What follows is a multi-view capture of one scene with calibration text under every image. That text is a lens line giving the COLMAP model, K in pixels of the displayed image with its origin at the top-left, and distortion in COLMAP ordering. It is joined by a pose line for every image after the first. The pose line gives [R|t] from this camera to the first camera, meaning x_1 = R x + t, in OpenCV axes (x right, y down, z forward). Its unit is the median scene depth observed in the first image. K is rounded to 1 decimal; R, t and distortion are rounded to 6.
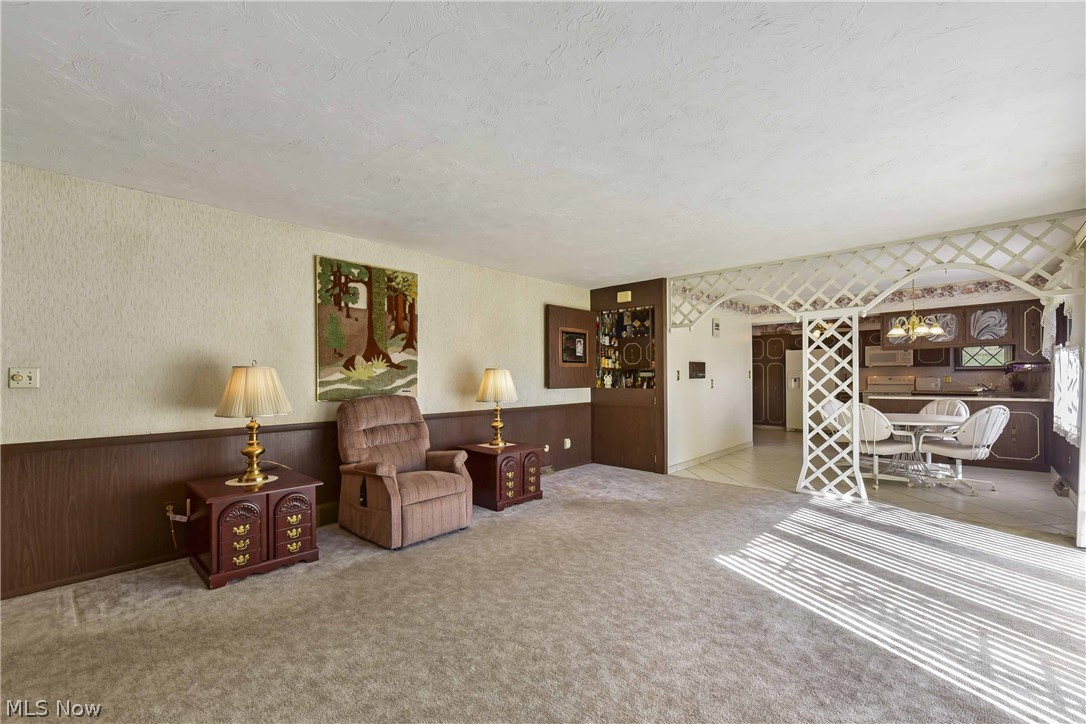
lens RADIAL K [[463.2, 0, 530.6], [0, 463.2, 378.2], [0, 0, 1]] dist [-0.005137, -0.000241]
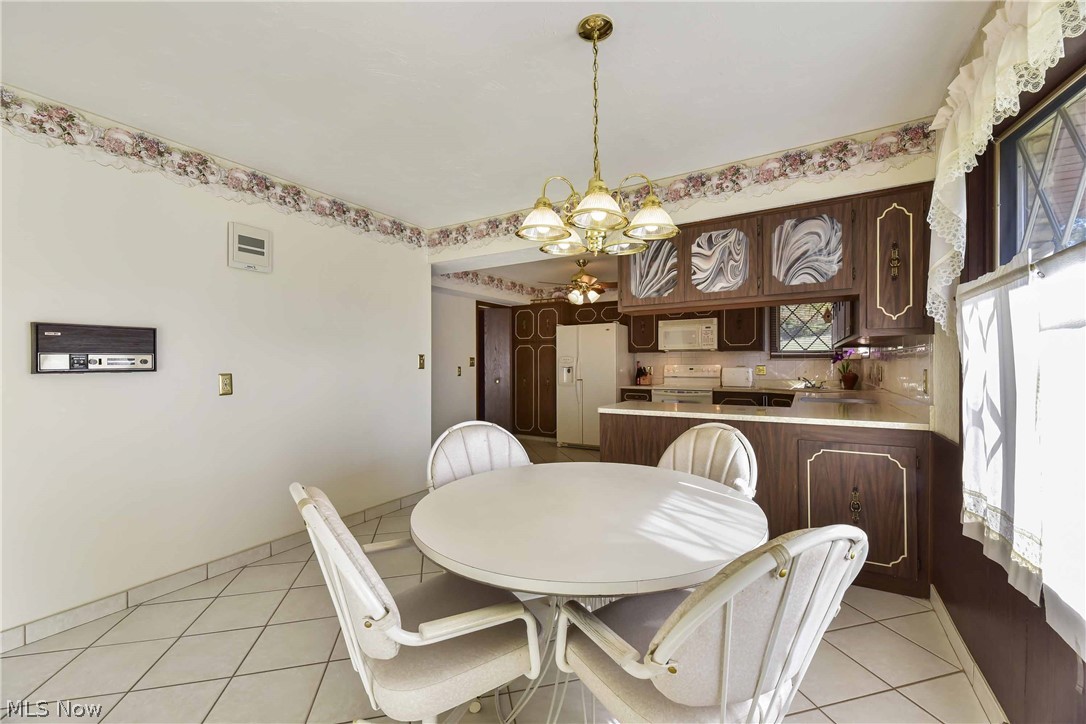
lens RADIAL K [[441.2, 0, 540.5], [0, 441.2, 363.3], [0, 0, 1]] dist [-0.001854, -0.000347]
pose [[0.975565, 0.002780, 0.219692, 0.621927], [-0.002321, 0.999995, -0.002347, -0.007142], [-0.219698, 0.001780, 0.975566, 0.613135]]
